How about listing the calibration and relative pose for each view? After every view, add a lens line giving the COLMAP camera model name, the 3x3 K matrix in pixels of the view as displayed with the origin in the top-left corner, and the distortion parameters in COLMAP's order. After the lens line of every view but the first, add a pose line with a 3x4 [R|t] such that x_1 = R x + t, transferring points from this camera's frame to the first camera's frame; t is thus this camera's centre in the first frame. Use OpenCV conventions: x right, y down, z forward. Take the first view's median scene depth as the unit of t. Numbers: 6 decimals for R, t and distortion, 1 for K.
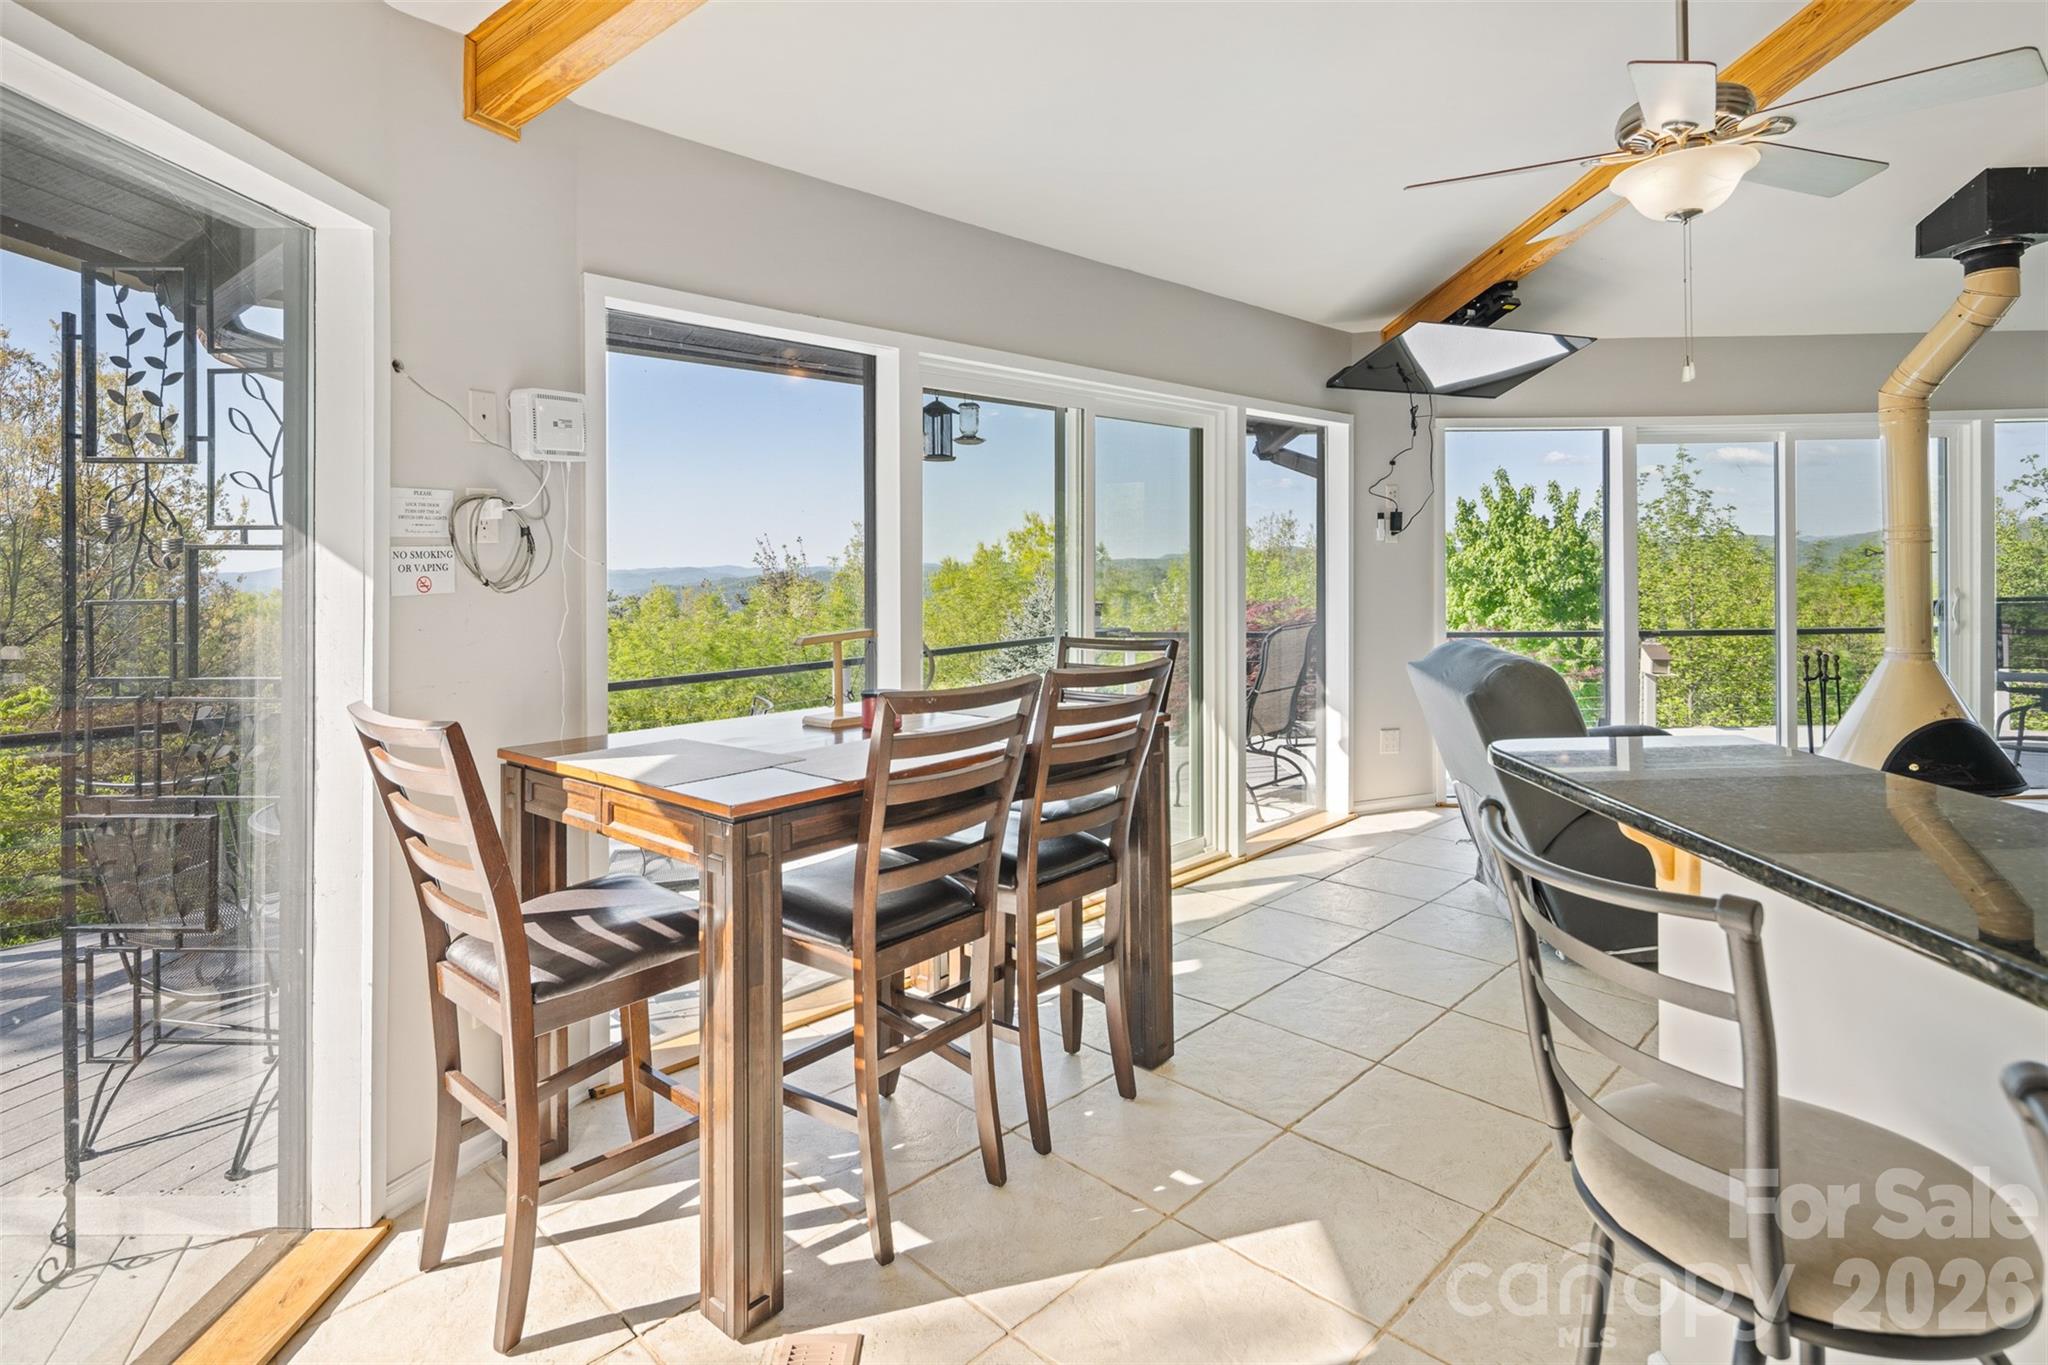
lens RADIAL K [[1037.5, 0, 1018.1], [0, 1037.5, 563.6], [0, 0, 1]] dist [0.002912, -0.000320]
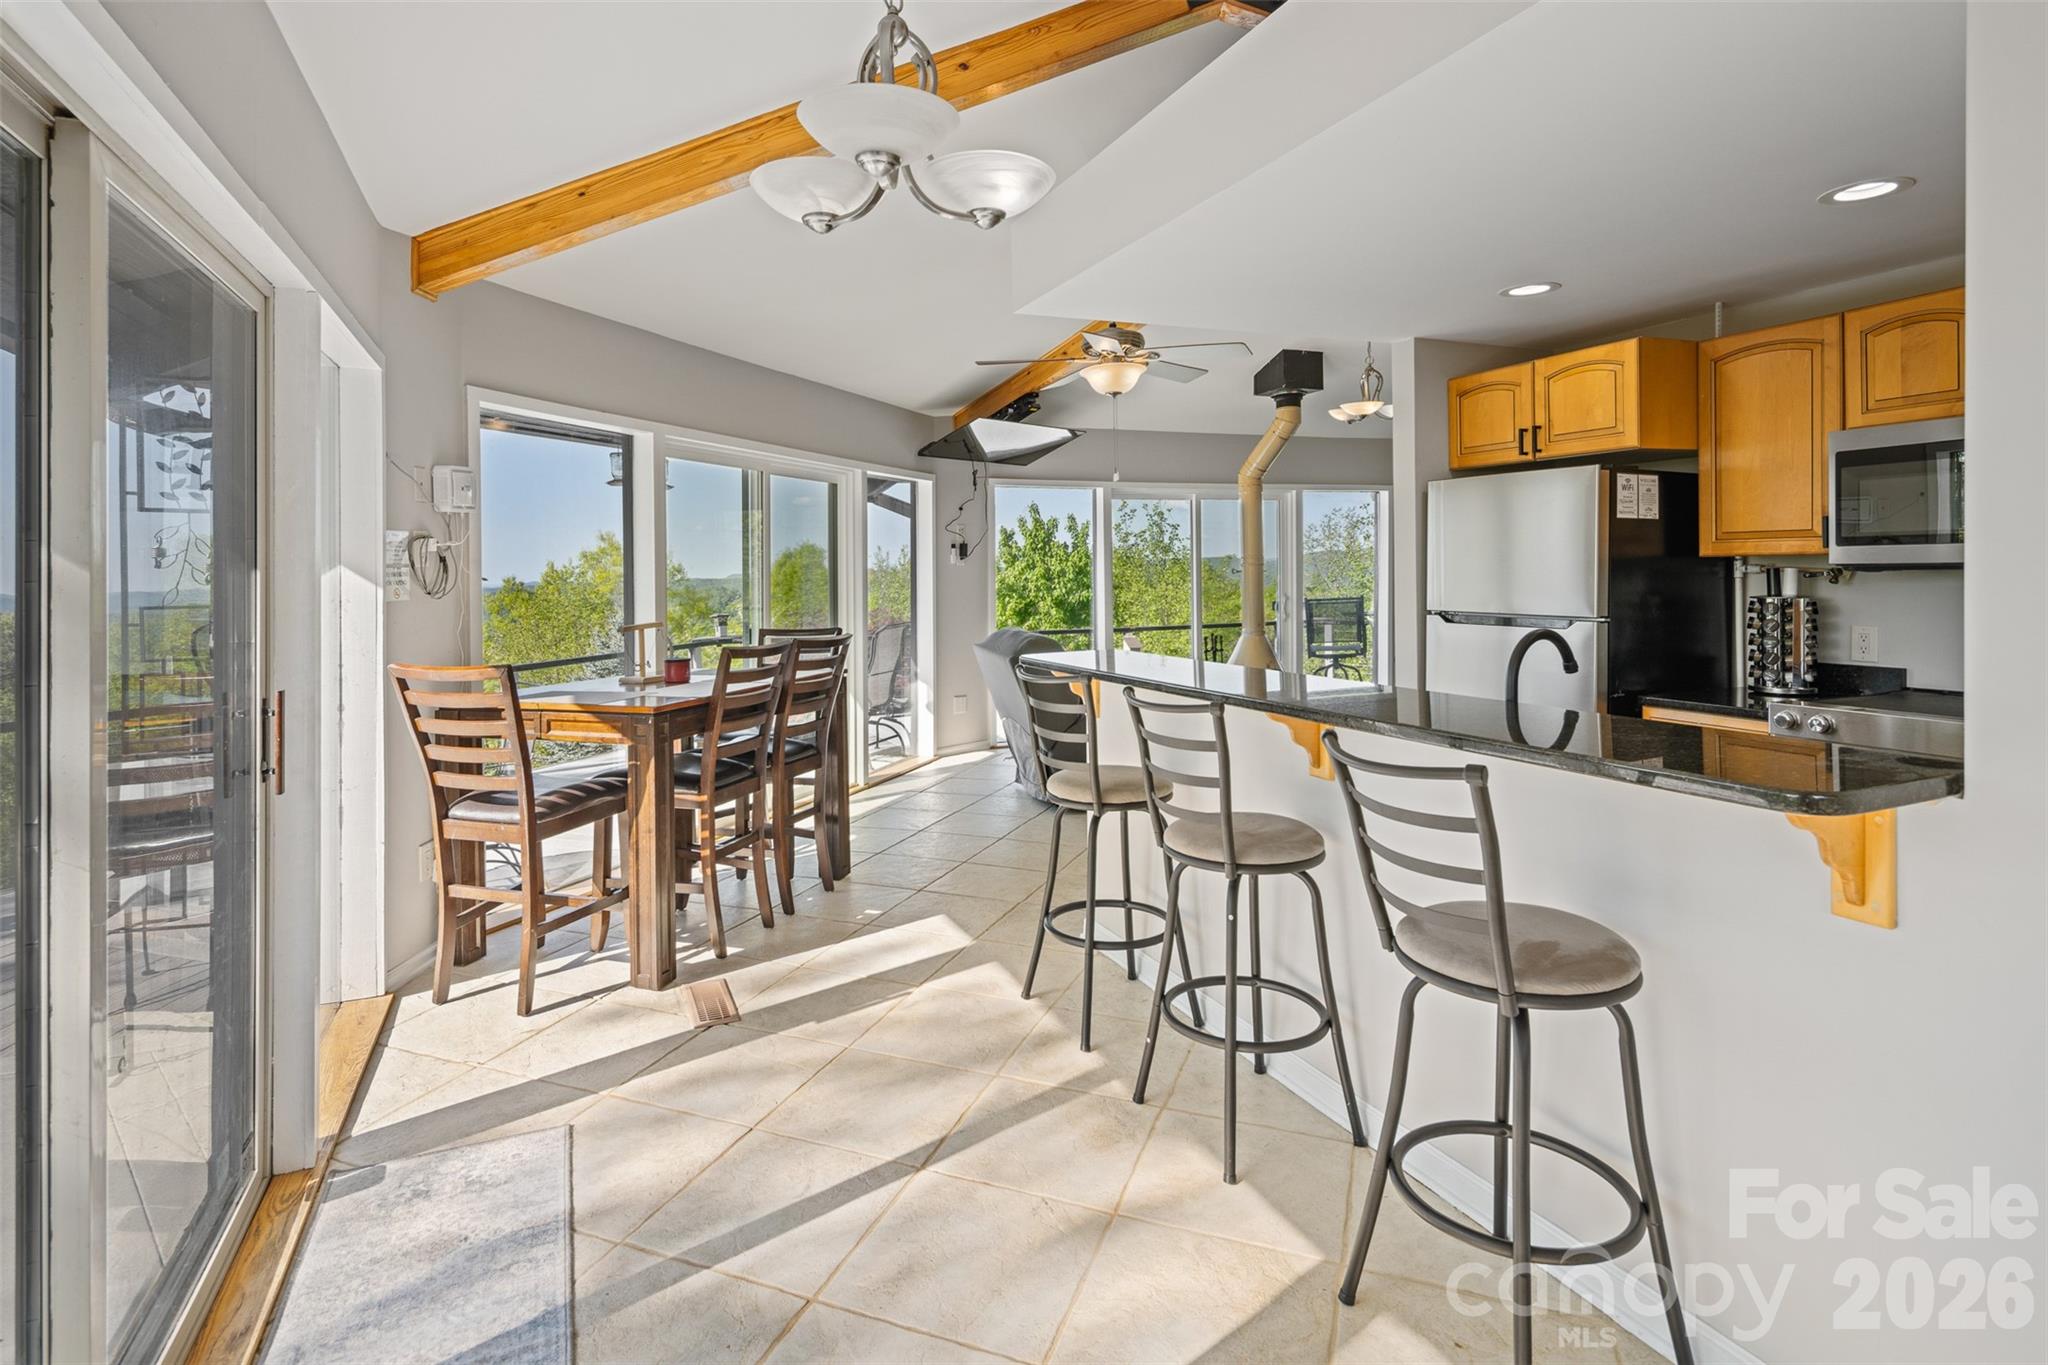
lens RADIAL K [[1024.4, 0, 1023.3], [0, 1024.4, 581.0], [0, 0, 1]] dist [-0.002657, -0.000303]
pose [[0.911642, -0.005274, 0.410950, -0.149141], [0.006092, 0.999981, -0.000680, 0.003631], [-0.410939, 0.003123, 0.911657, -0.338637]]
